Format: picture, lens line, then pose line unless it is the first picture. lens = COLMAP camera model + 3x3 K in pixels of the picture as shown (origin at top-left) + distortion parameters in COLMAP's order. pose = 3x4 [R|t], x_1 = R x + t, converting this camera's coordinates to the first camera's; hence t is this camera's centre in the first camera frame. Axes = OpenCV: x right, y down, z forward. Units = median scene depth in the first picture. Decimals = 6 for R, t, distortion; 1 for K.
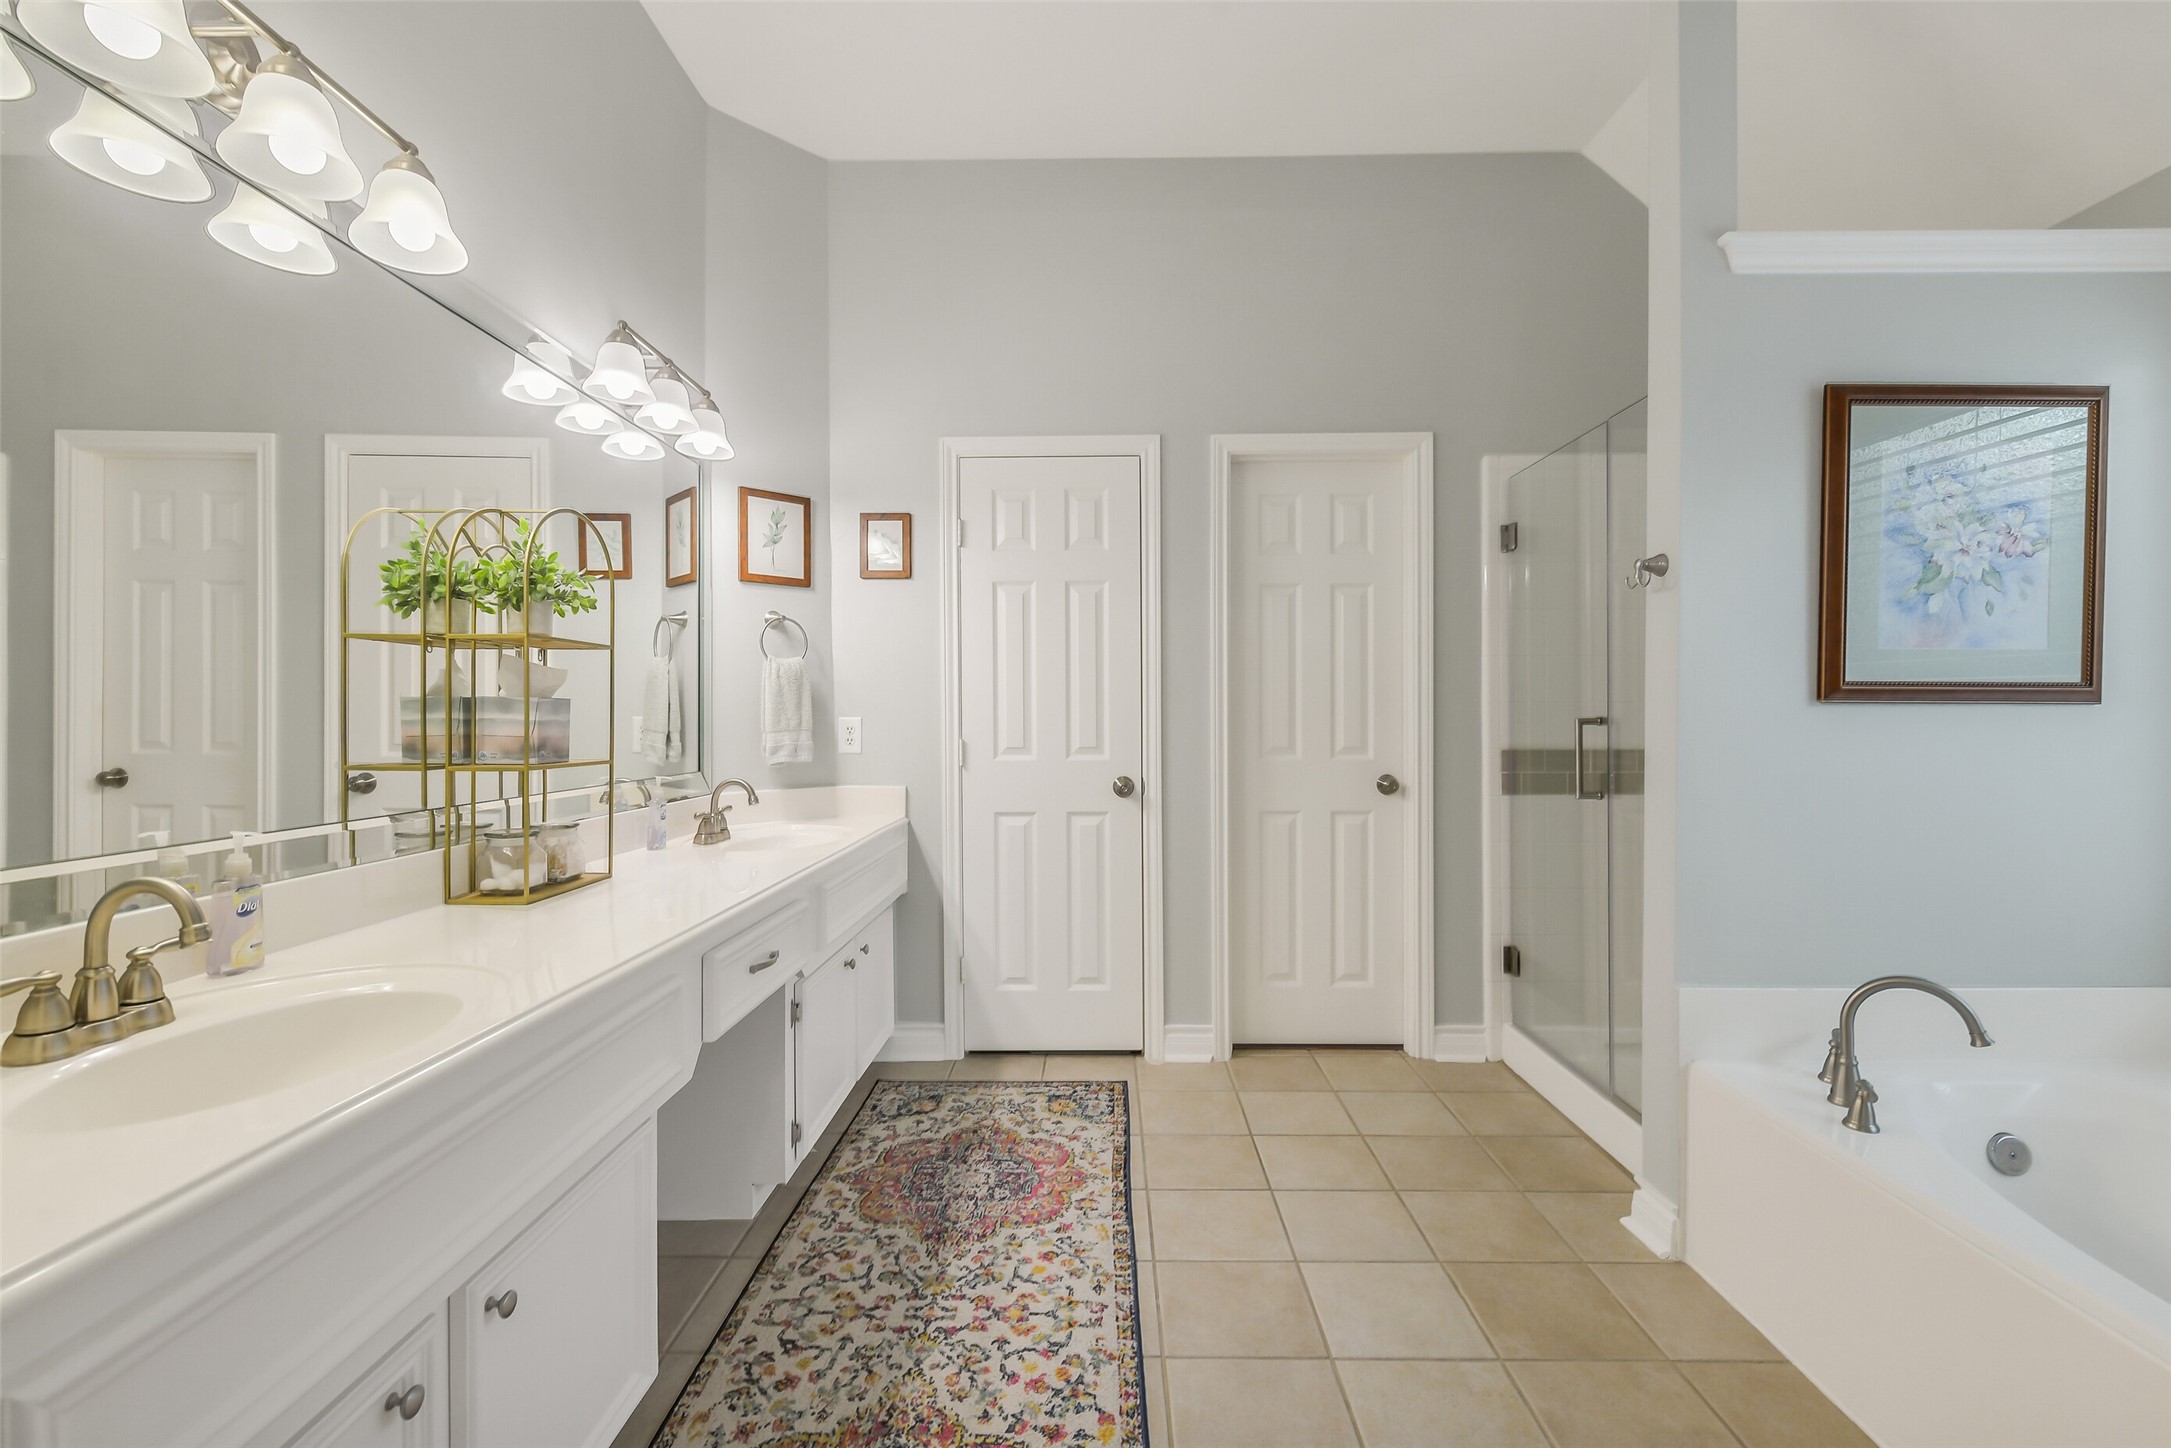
lens RADIAL K [[952.2, 0, 1094.4], [0, 952.2, 721.3], [0, 0, 1]] dist [-0.002915, -0.000288]
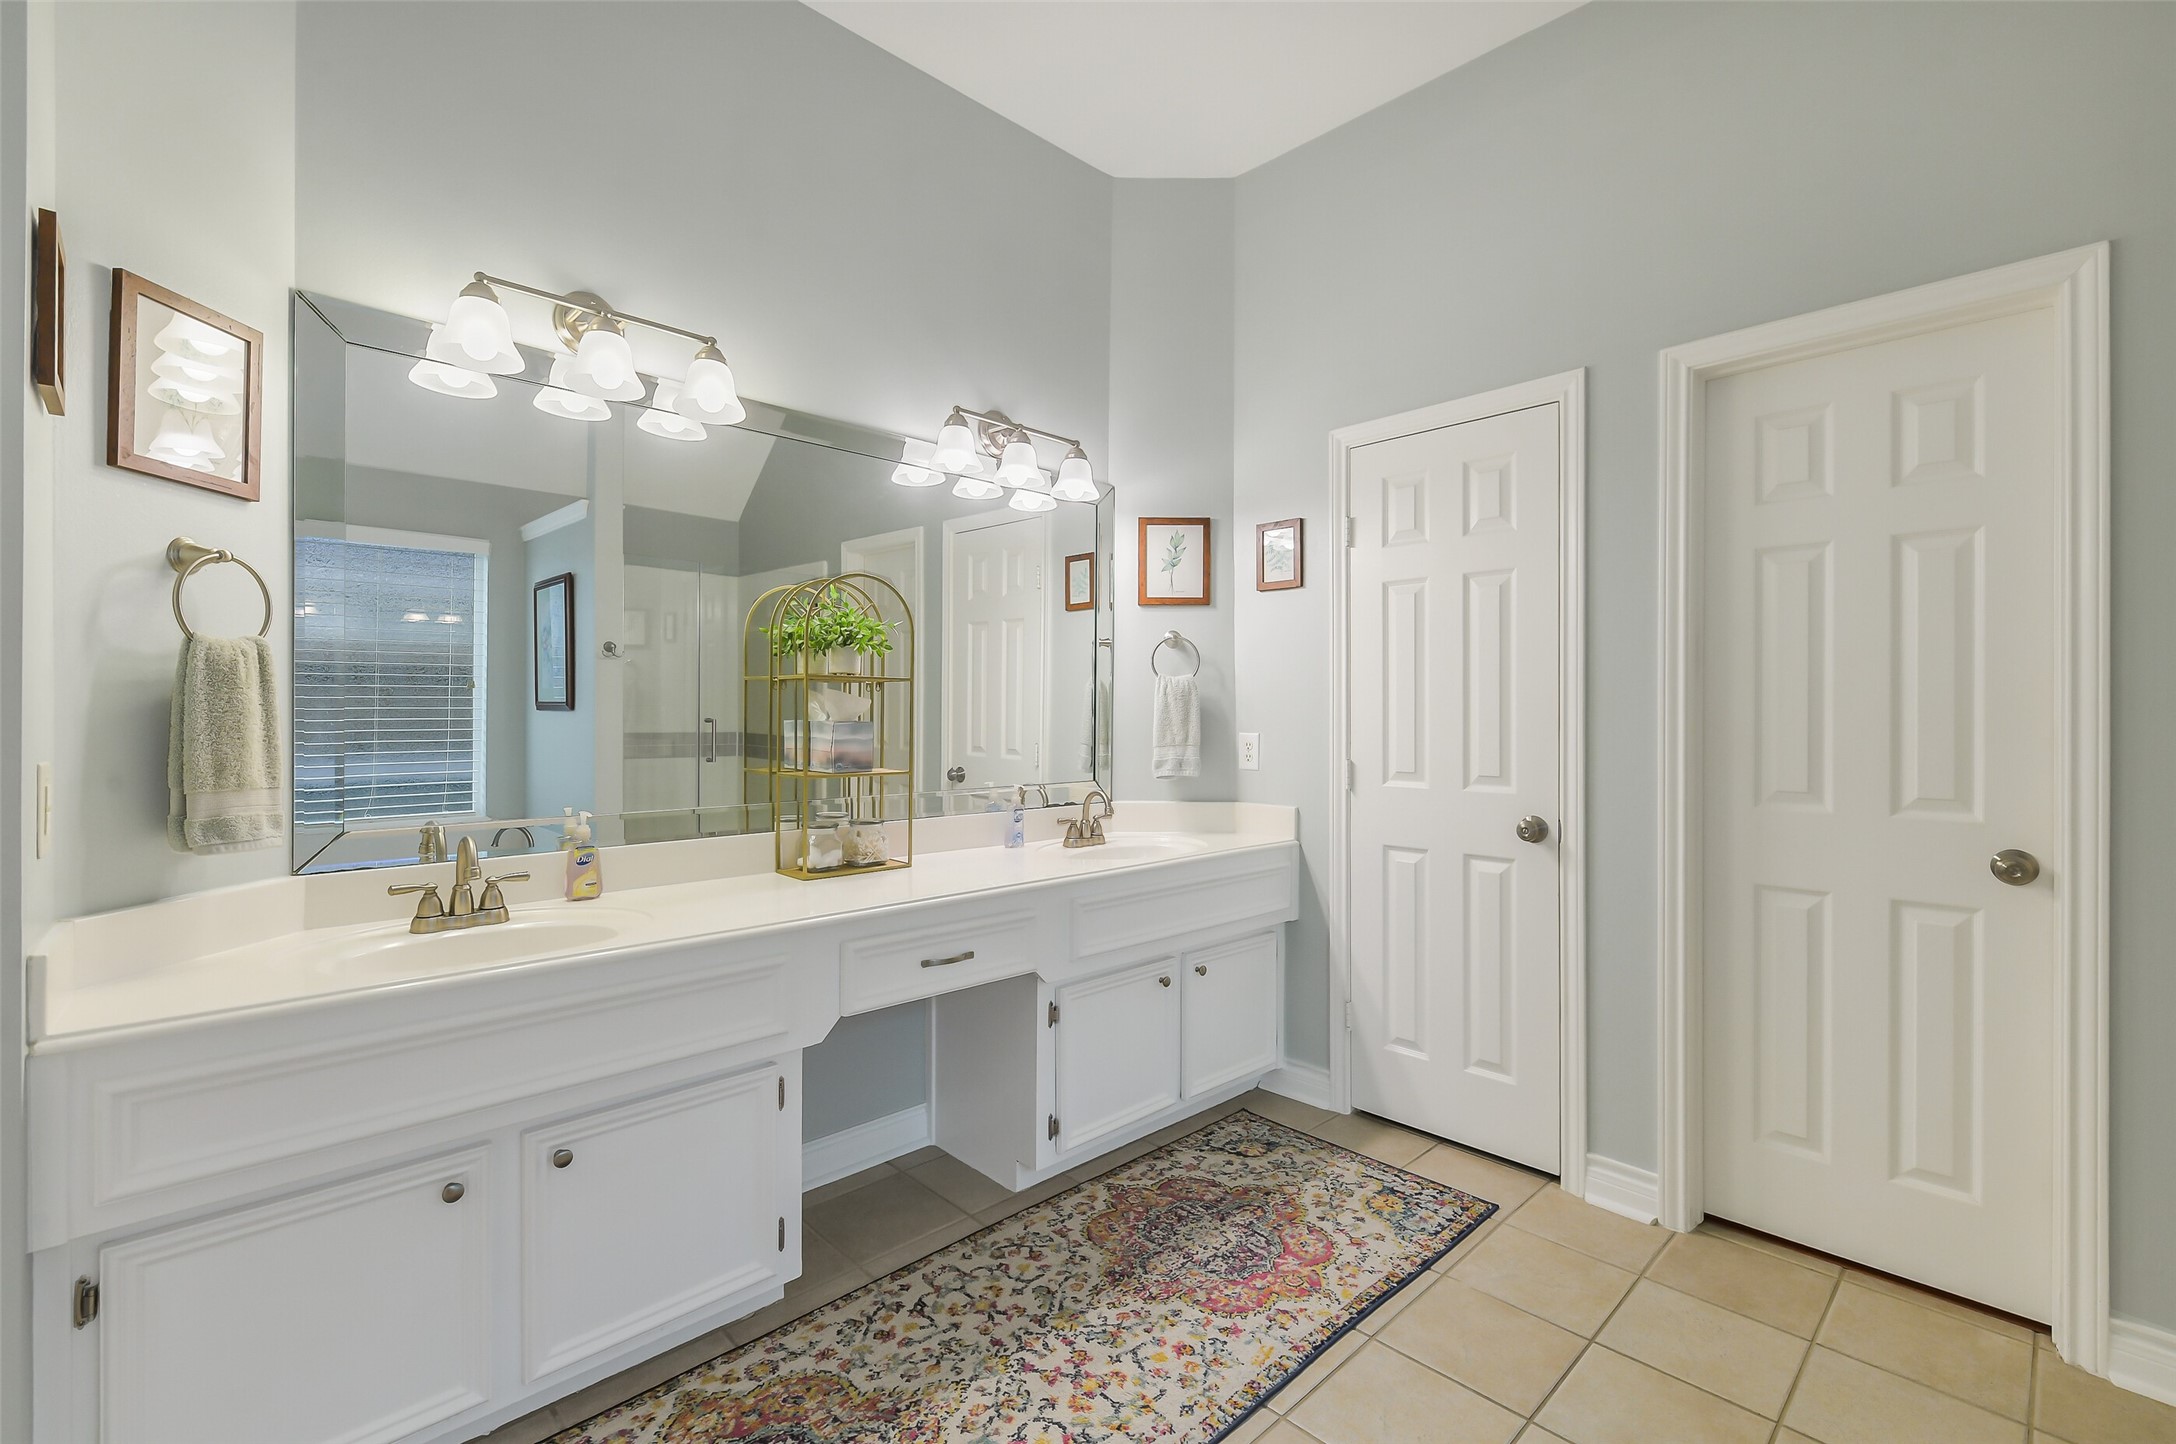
lens RADIAL K [[953.6, 0, 1088.5], [0, 953.6, 708.7], [0, 0, 1]] dist [0.000452, -0.001372]
pose [[0.701242, 0.002838, -0.712917, 0.359583], [-0.009813, 0.999936, -0.005672, -0.024019], [0.712855, 0.010973, 0.701225, 0.204771]]
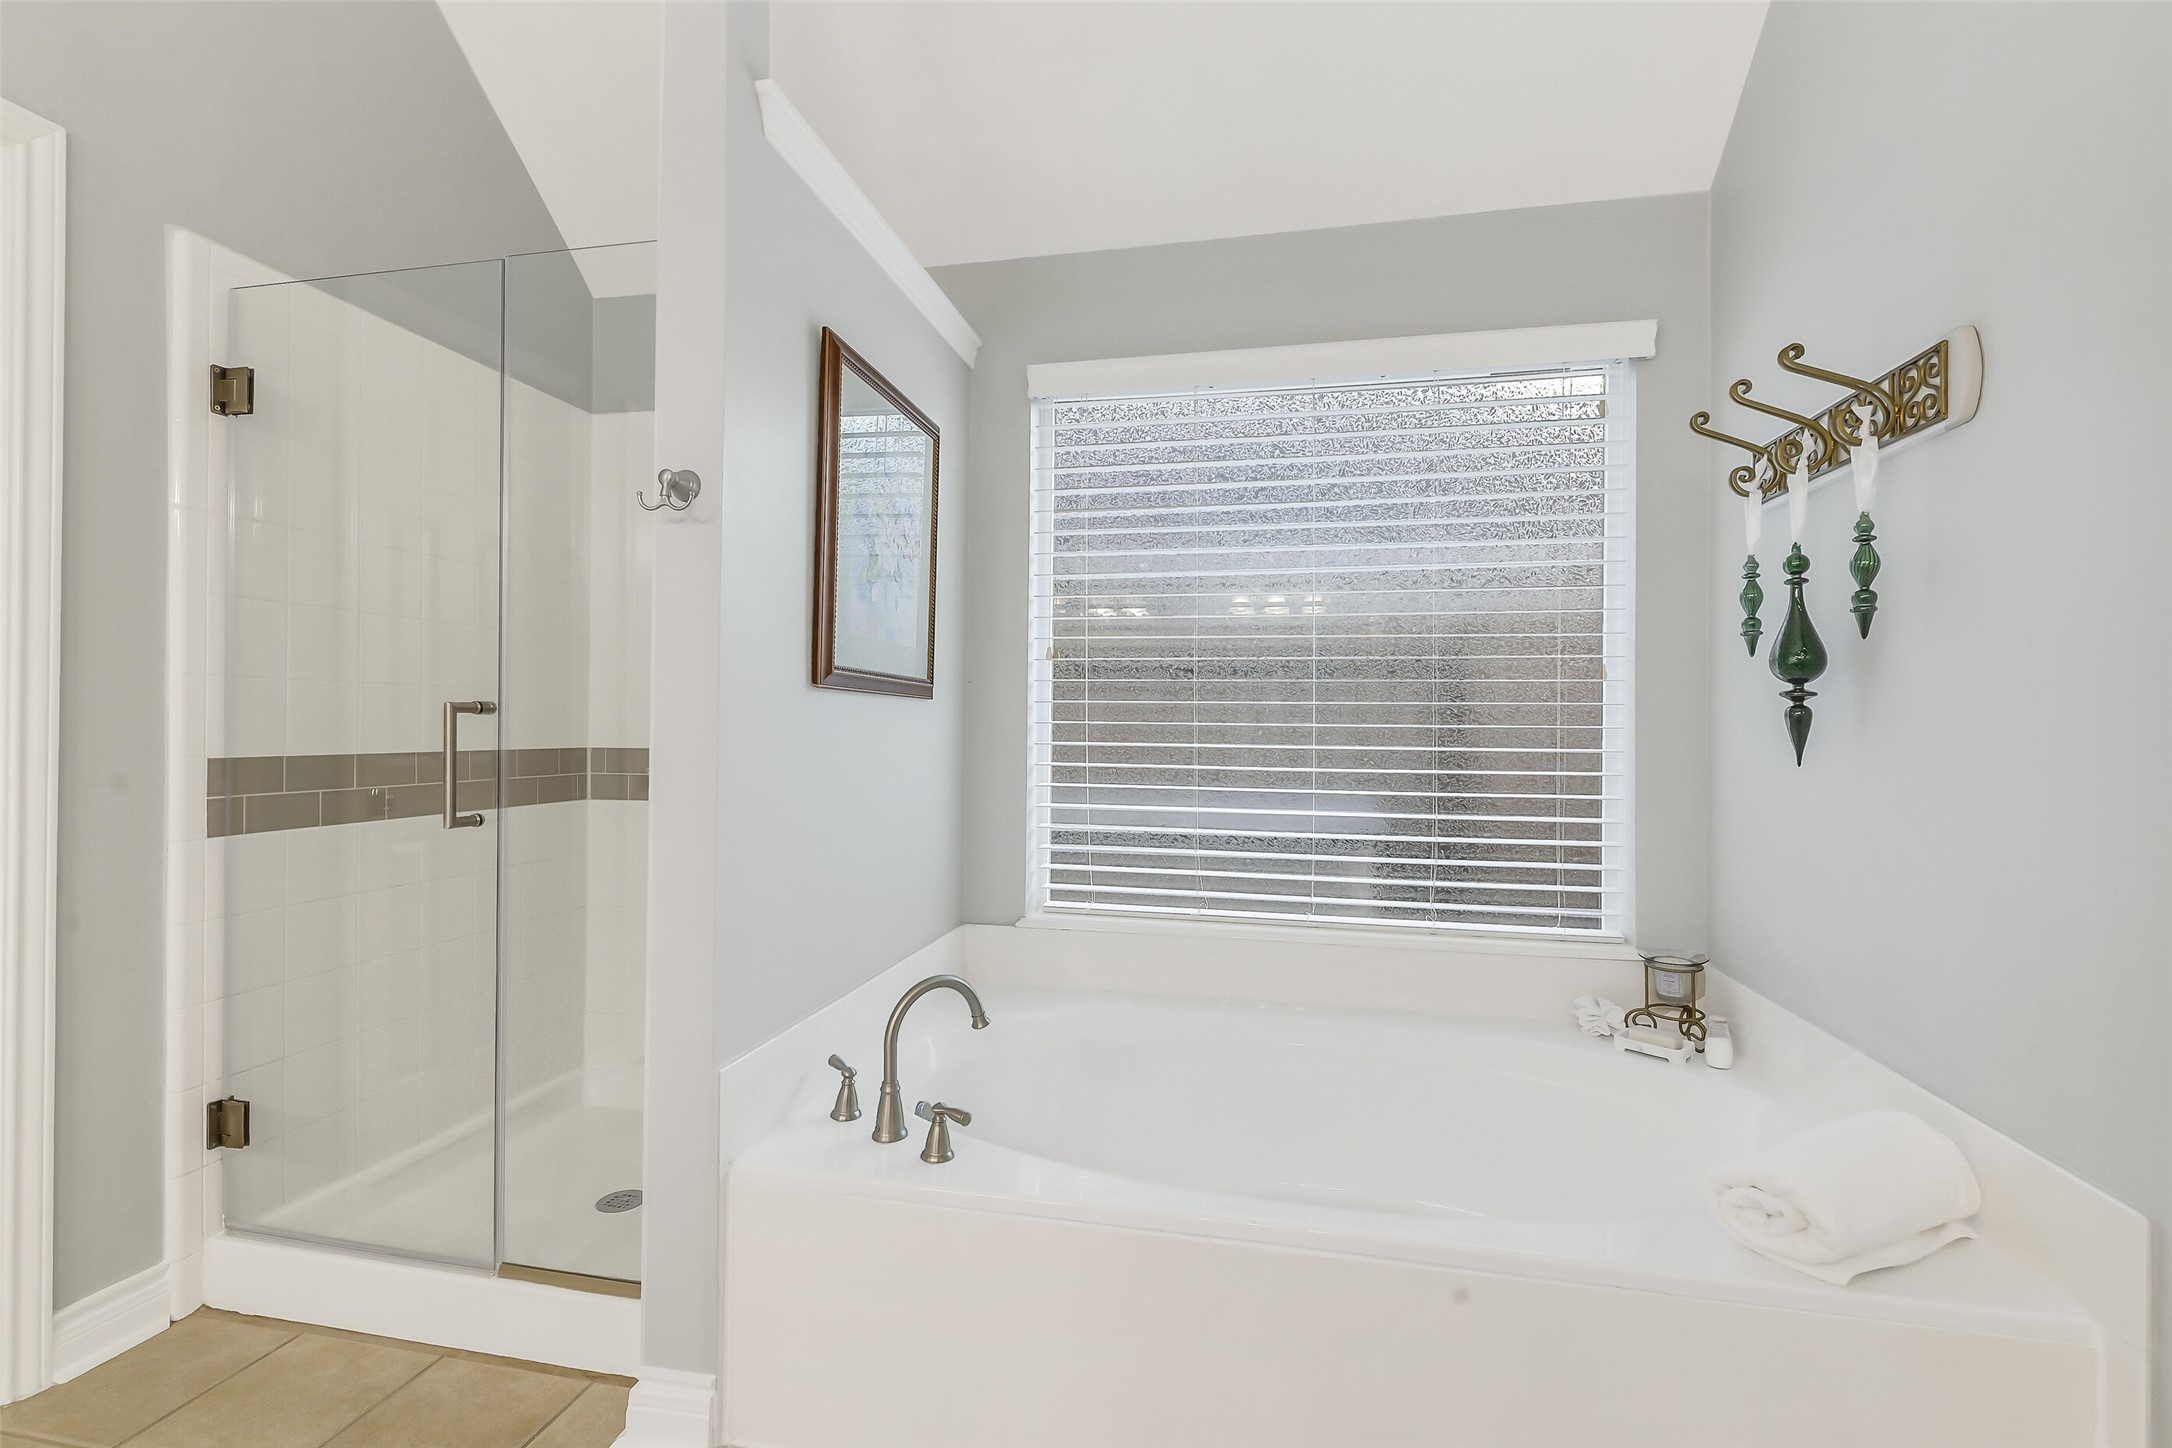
lens RADIAL K [[952.6, 0, 1089.2], [0, 952.6, 725.2], [0, 0, 1]] dist [-0.002915, -0.000288]
pose [[0.191085, 0.004852, 0.981561, -0.032139], [-0.000563, 0.999988, -0.004834, 0.012967], [-0.981573, 0.000371, 0.191086, 0.411392]]
